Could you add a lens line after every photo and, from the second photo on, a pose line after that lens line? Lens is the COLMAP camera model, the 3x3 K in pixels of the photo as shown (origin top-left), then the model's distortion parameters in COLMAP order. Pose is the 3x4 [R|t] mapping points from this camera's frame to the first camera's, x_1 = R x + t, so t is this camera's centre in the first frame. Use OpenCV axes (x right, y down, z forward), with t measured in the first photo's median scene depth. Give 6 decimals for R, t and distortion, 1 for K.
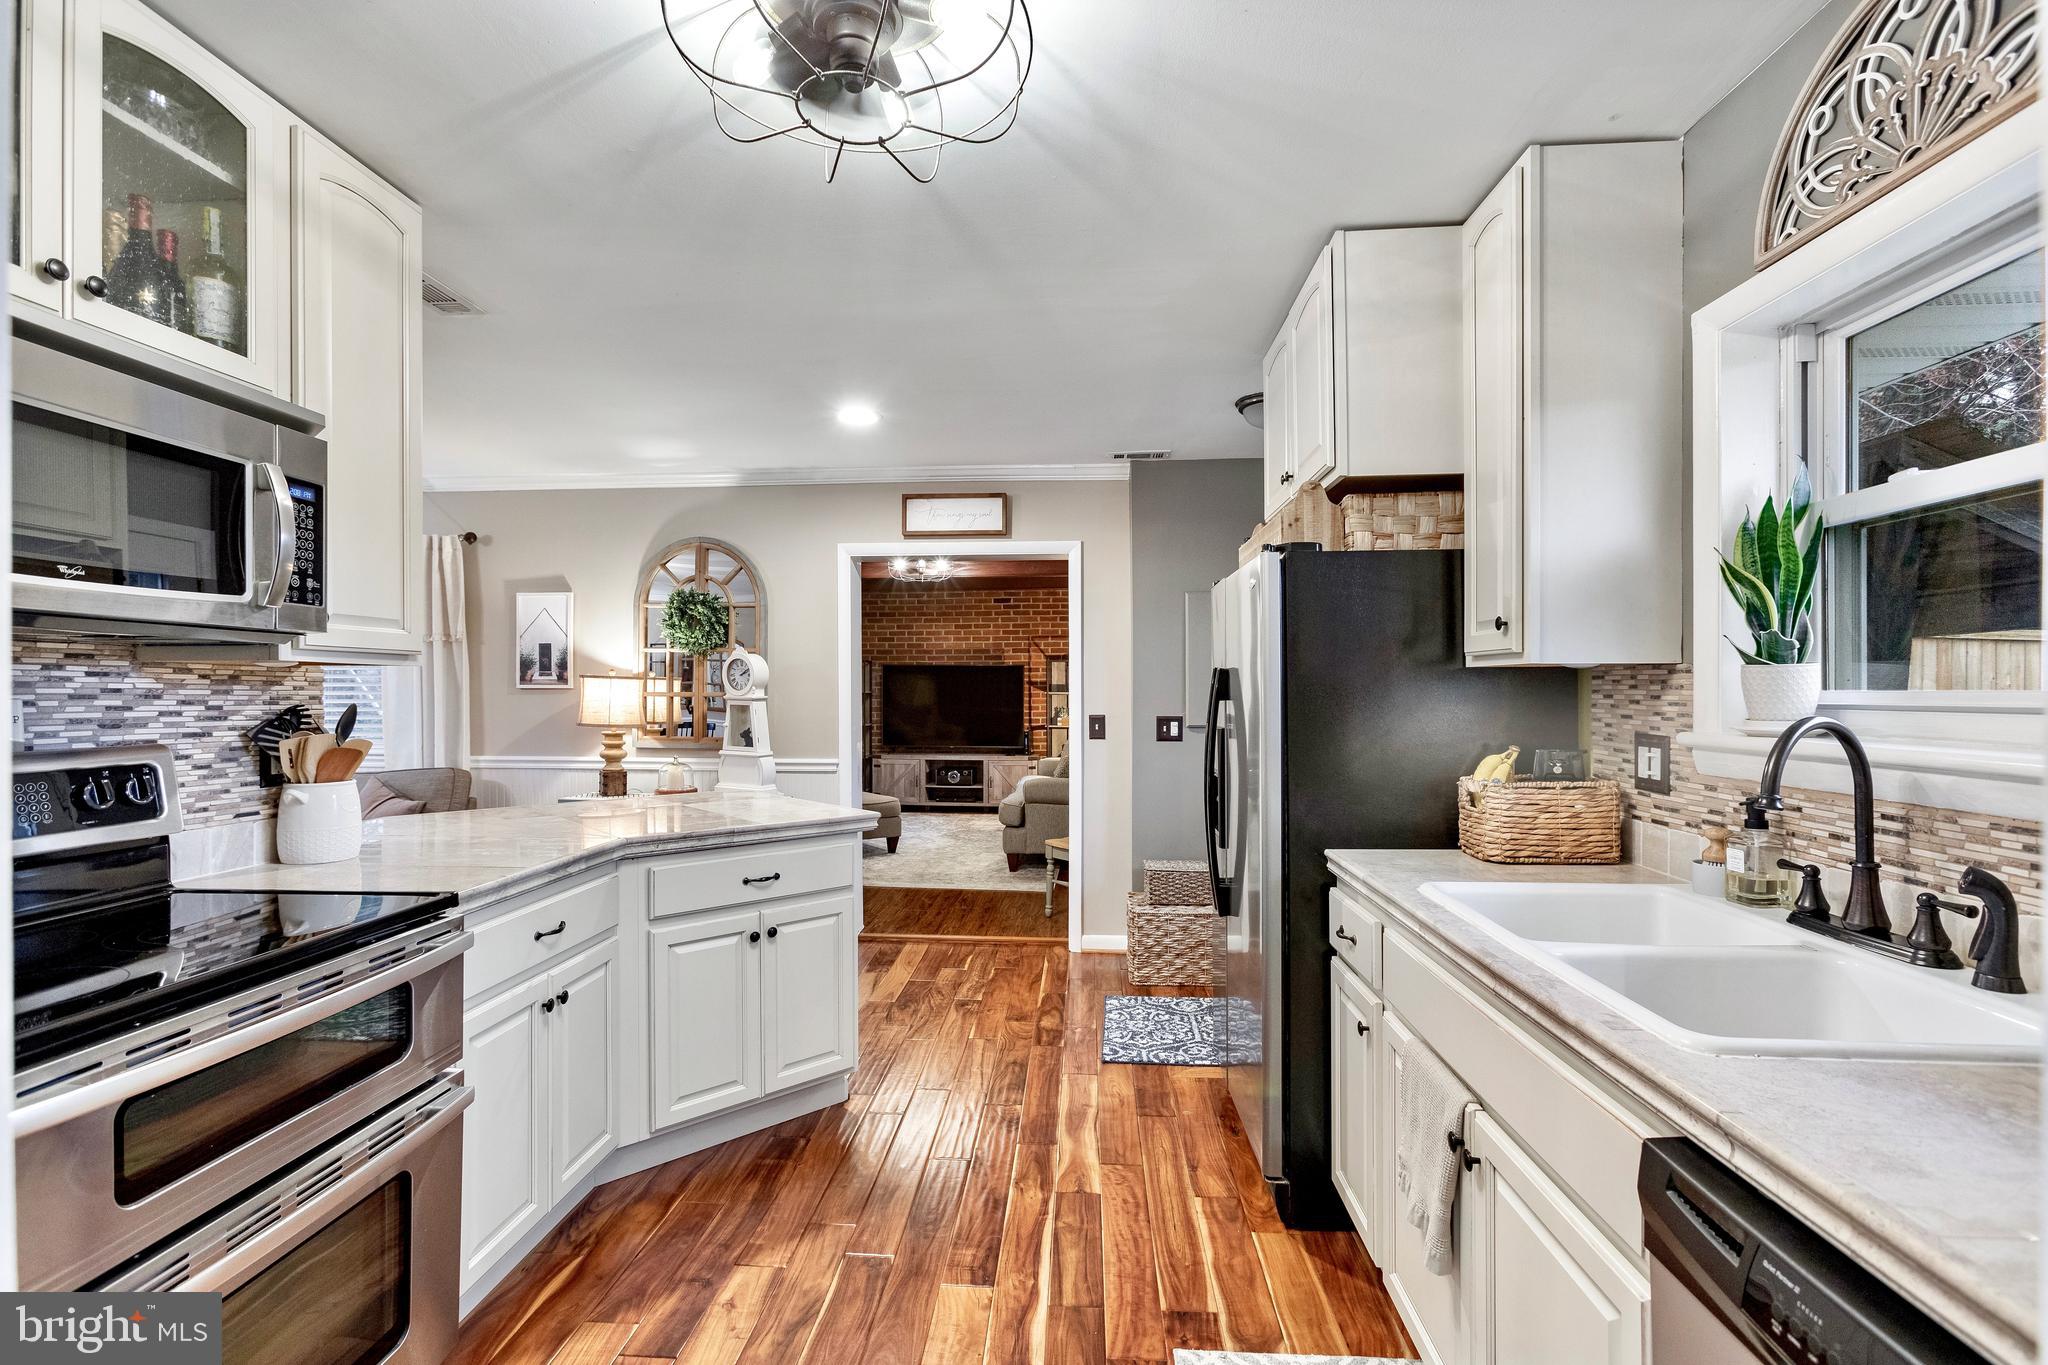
lens RADIAL K [[922.0, 0, 1017.7], [0, 922.0, 688.1], [0, 0, 1]] dist [-0.007209, 0.006159]
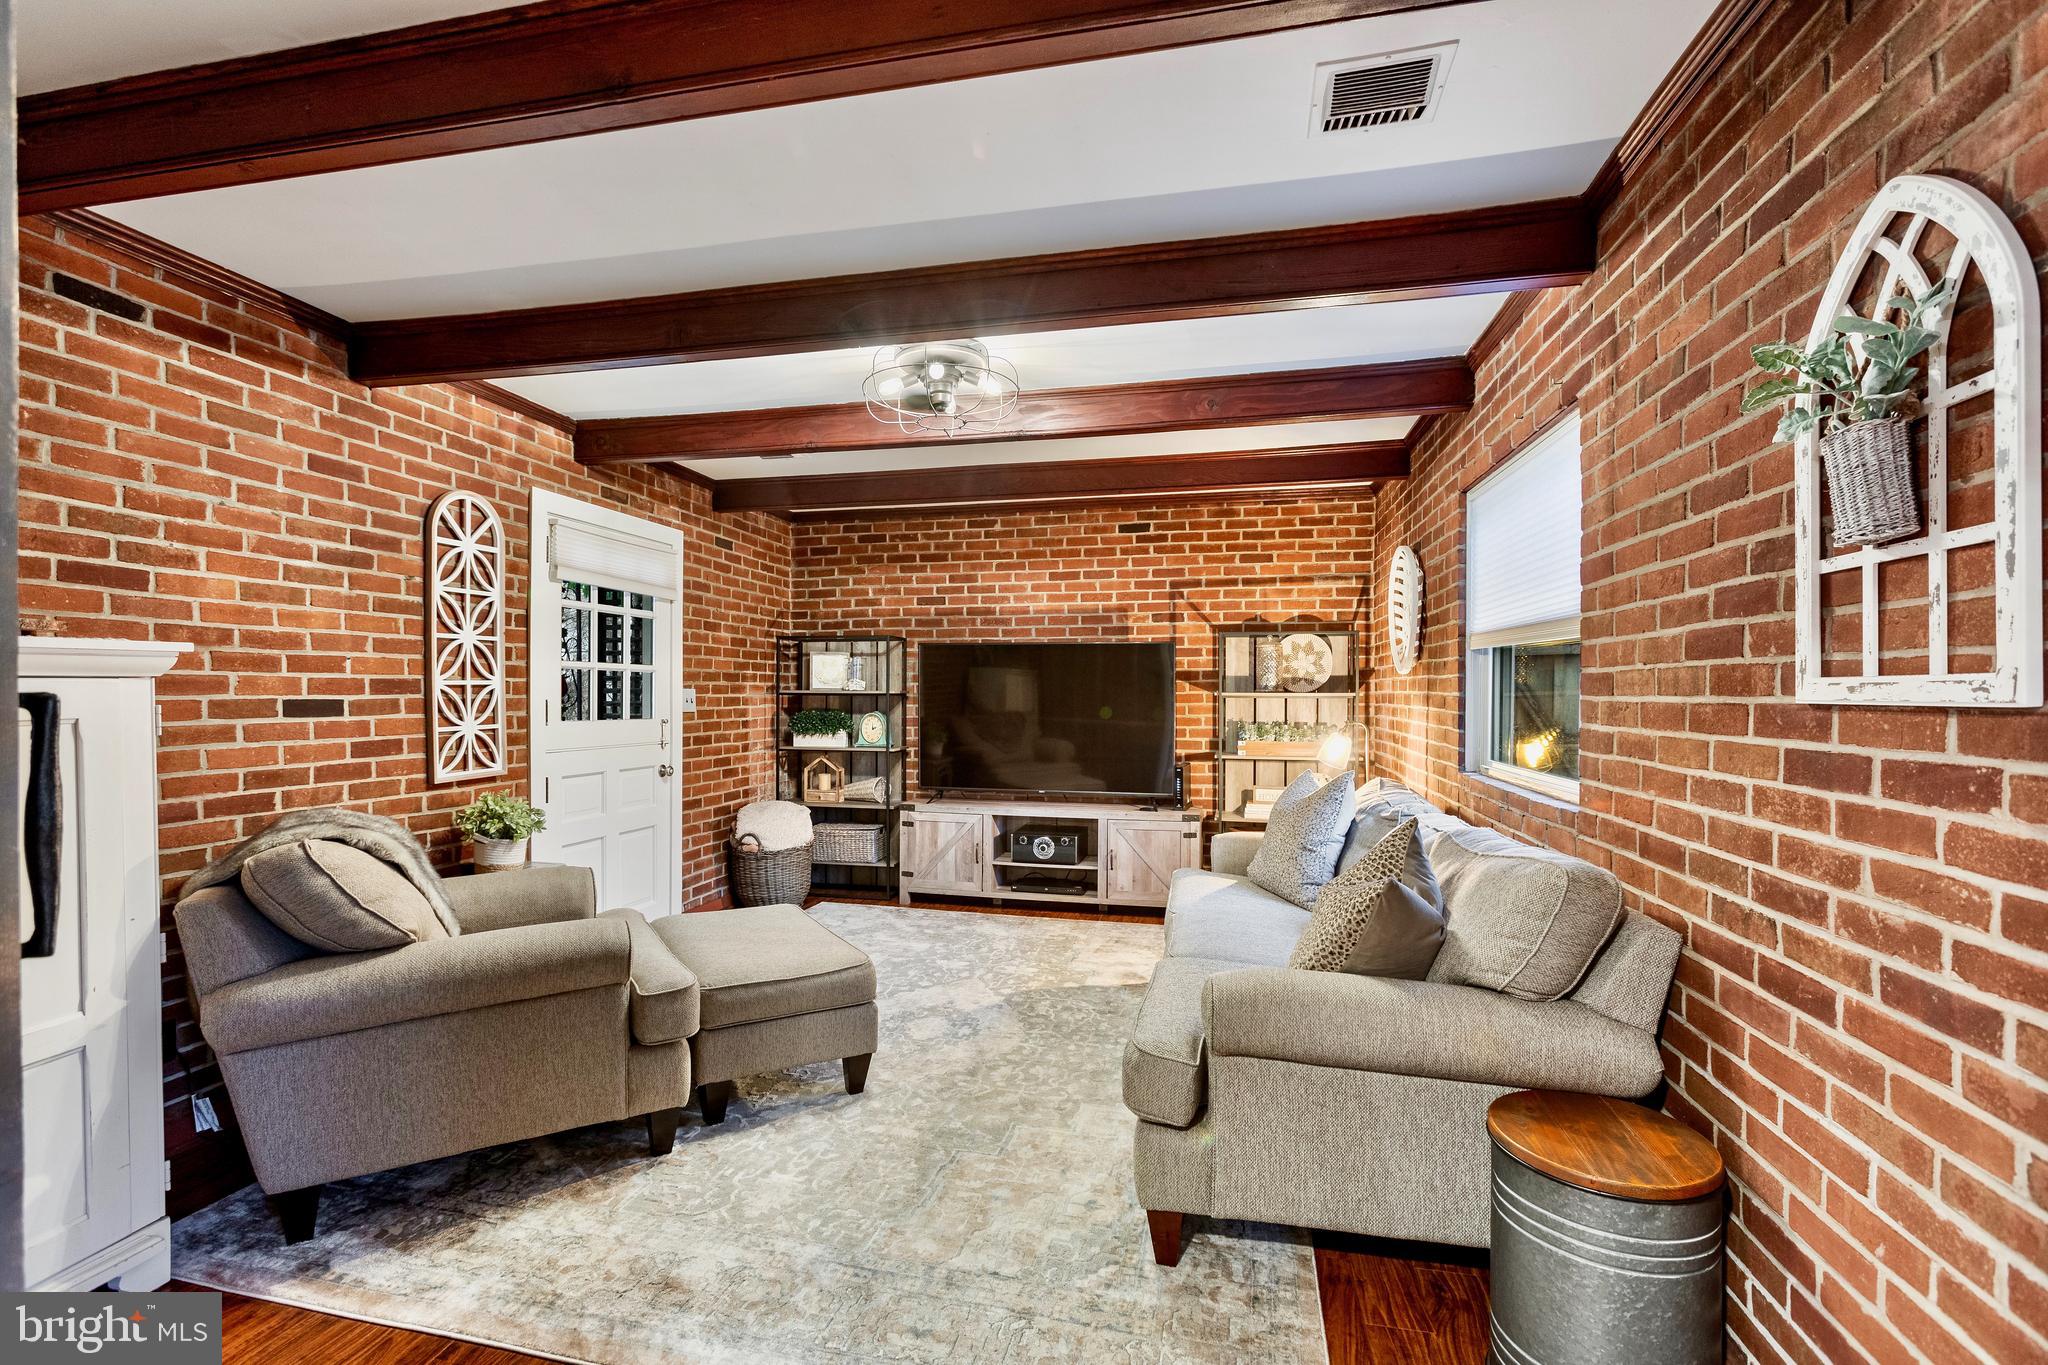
lens RADIAL K [[922.0, 0, 1024.4], [0, 922.0, 703.4], [0, 0, 1]] dist [-0.007209, 0.006159]
pose [[0.991070, 0.003427, -0.133295, -0.035606], [-0.001547, 0.999898, 0.014209, 0.014869], [0.133330, -0.013876, 0.990975, 1.939999]]
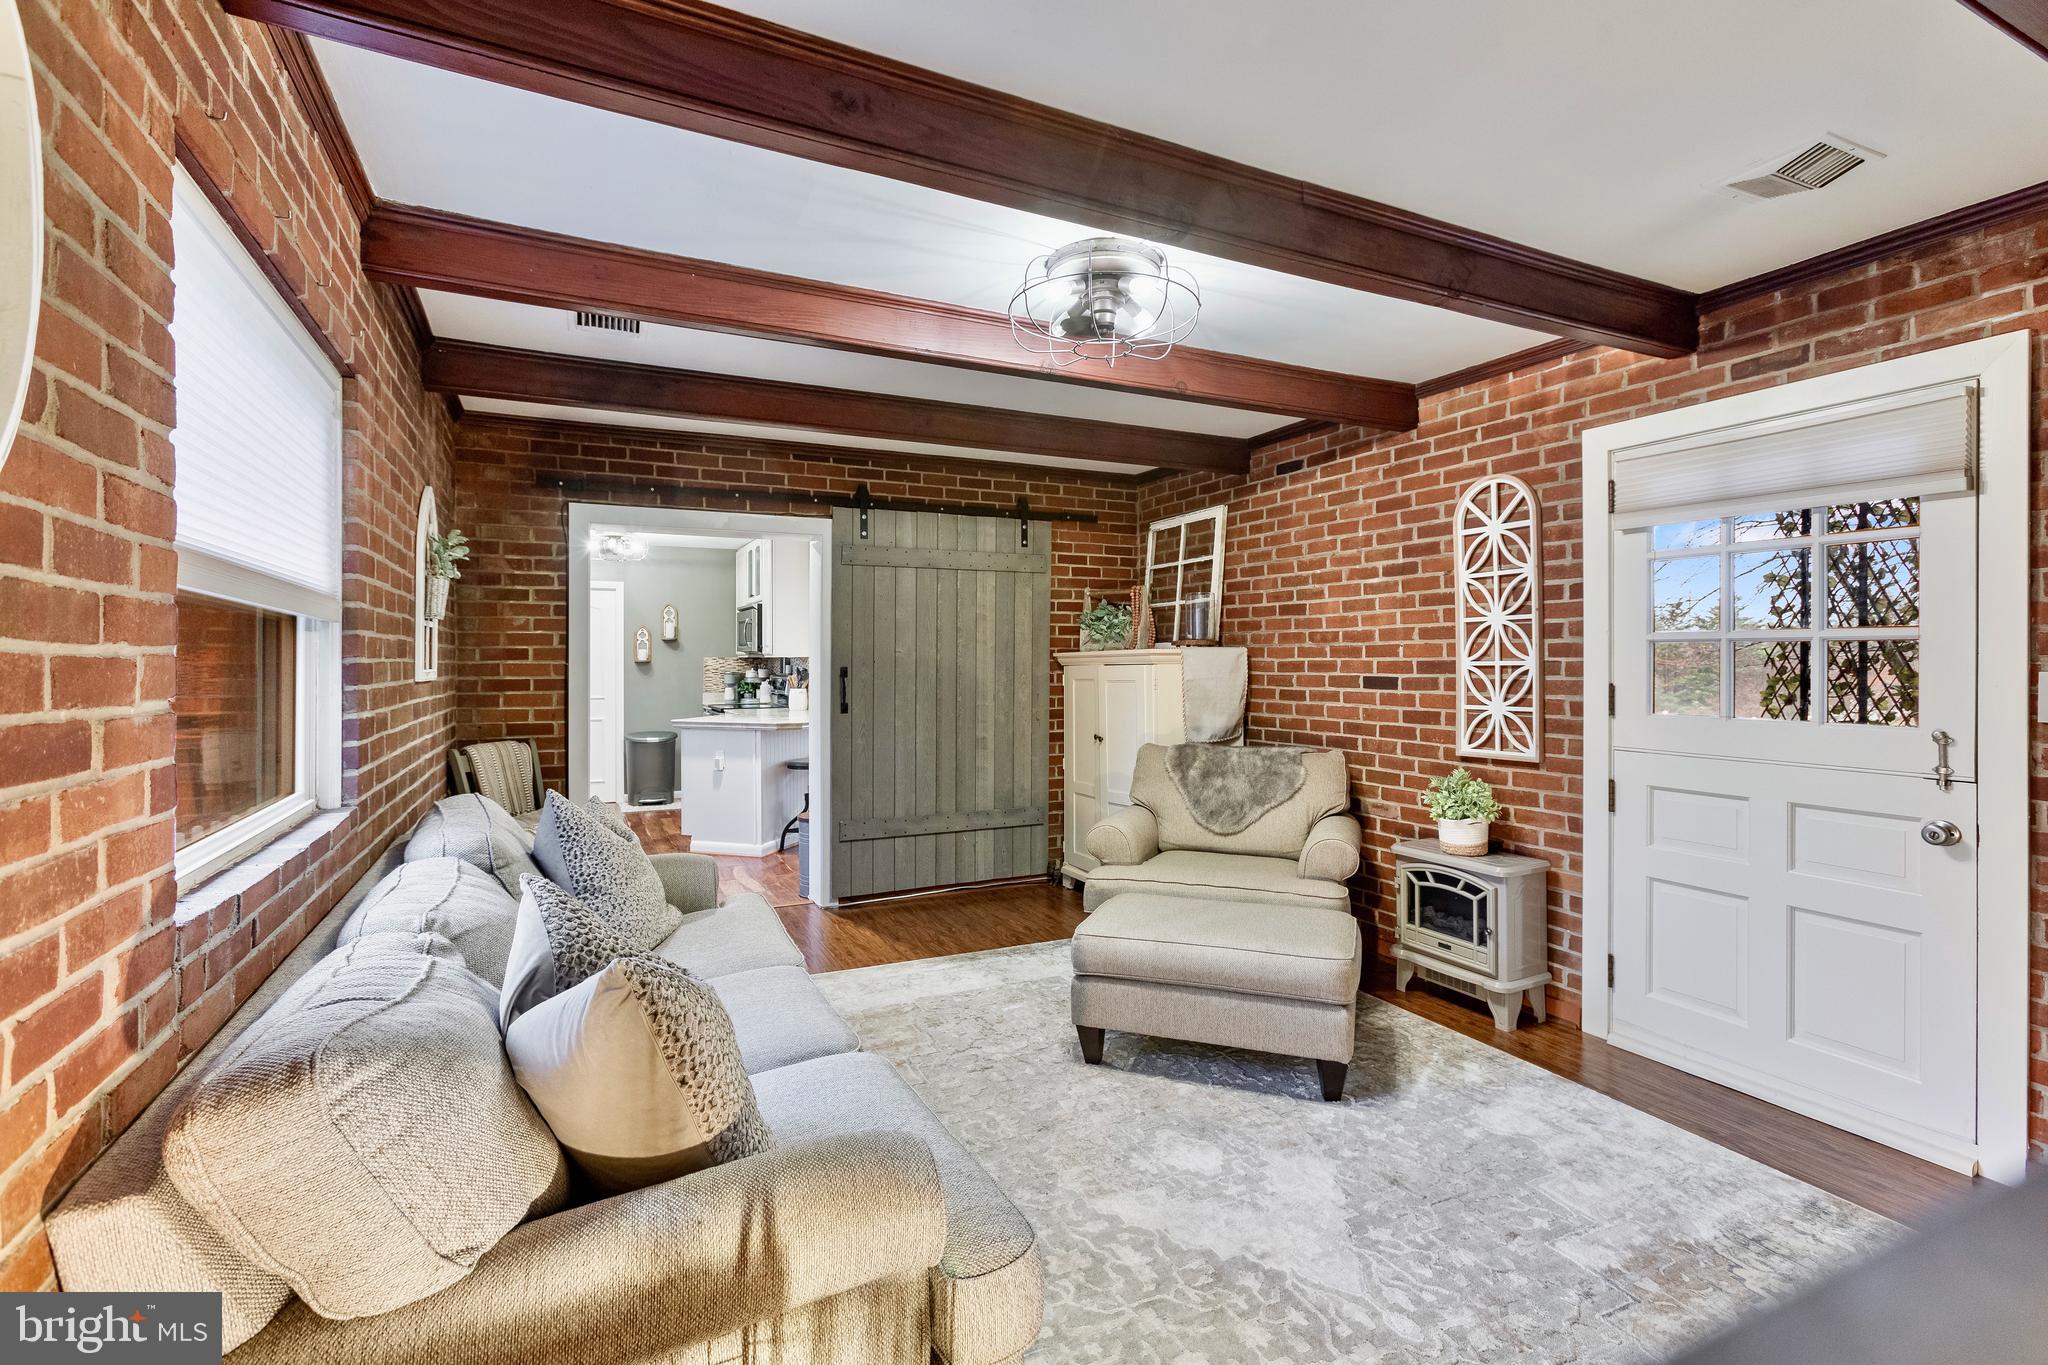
lens RADIAL K [[922.0, 0, 1012.5], [0, 922.0, 667.9], [0, 0, 1]] dist [-0.007209, 0.006159]
pose [[-0.864718, 0.002807, -0.502249, 0.287132], [0.000514, 0.999989, 0.004703, 0.004787], [0.502257, 0.003809, -0.864710, 4.021221]]
